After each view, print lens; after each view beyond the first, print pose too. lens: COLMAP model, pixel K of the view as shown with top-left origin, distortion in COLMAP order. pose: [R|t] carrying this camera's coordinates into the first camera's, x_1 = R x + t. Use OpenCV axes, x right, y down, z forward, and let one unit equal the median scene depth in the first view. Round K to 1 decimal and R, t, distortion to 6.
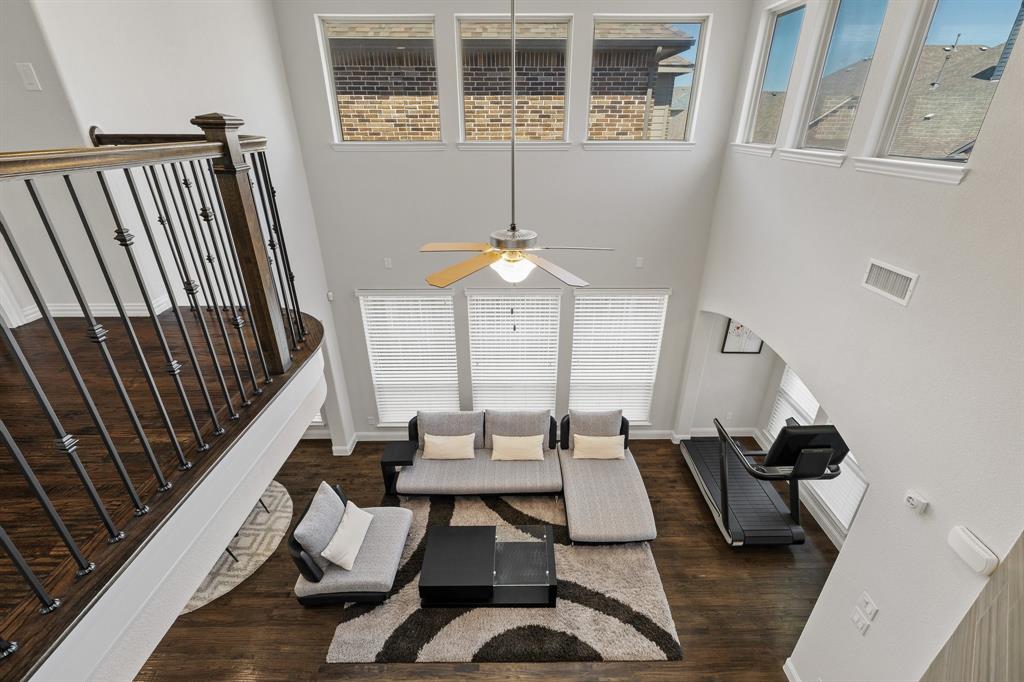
lens RADIAL K [[447.0, 0, 515.7], [0, 447.0, 328.7], [0, 0, 1]] dist [0.001773, 0.000209]
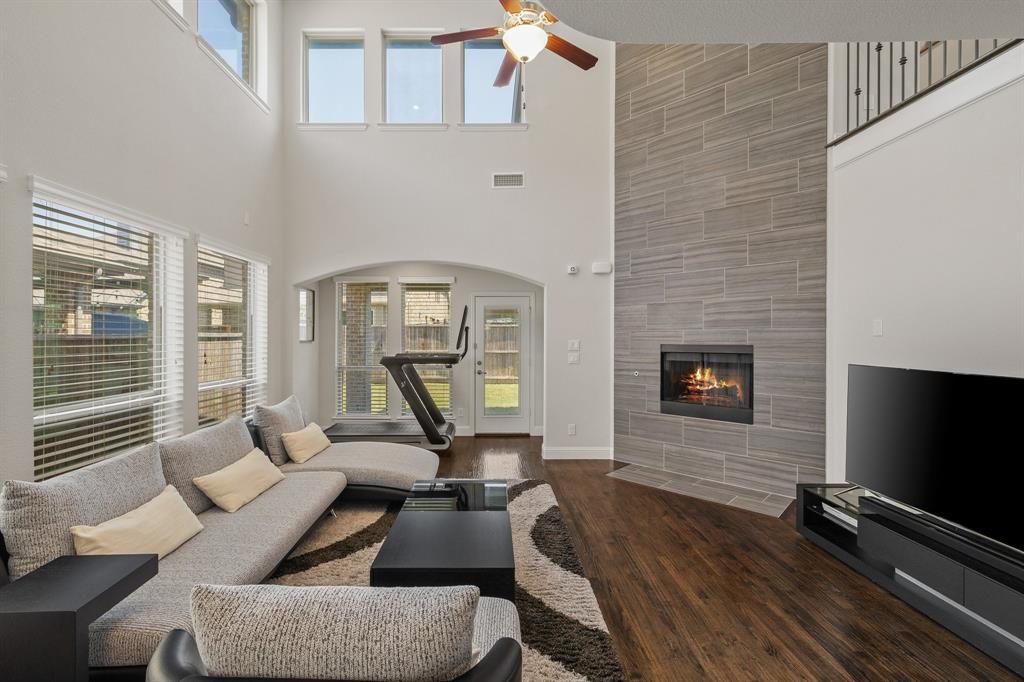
lens RADIAL K [[444.5, 0, 488.7], [0, 444.5, 341.7], [0, 0, 1]] dist [0.000450, 0.000029]
pose [[0.008672, -0.007654, 0.999933, -0.763279], [0.414362, 0.910106, 0.003373, 0.339253], [-0.910071, 0.414305, 0.011064, 0.954882]]
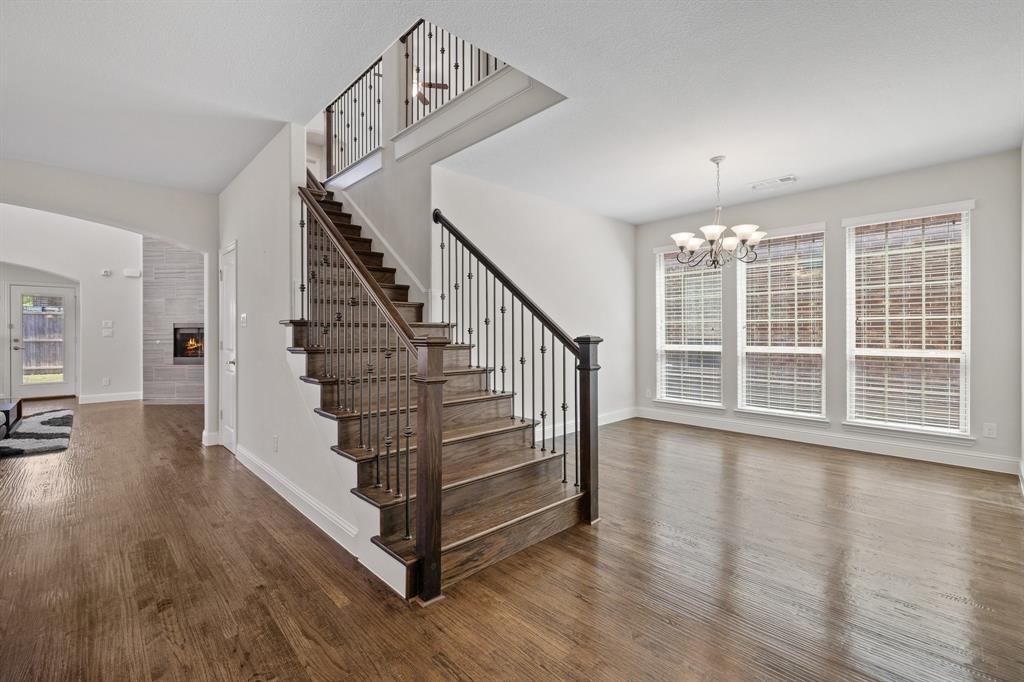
lens RADIAL K [[447.0, 0, 515.7], [0, 447.0, 328.7], [0, 0, 1]] dist [0.001773, 0.000209]
pose [[-0.687812, 0.009474, 0.725827, -2.103104], [0.305890, 0.910581, 0.277983, 0.481368], [-0.658291, 0.413223, -0.629206, 0.805757]]
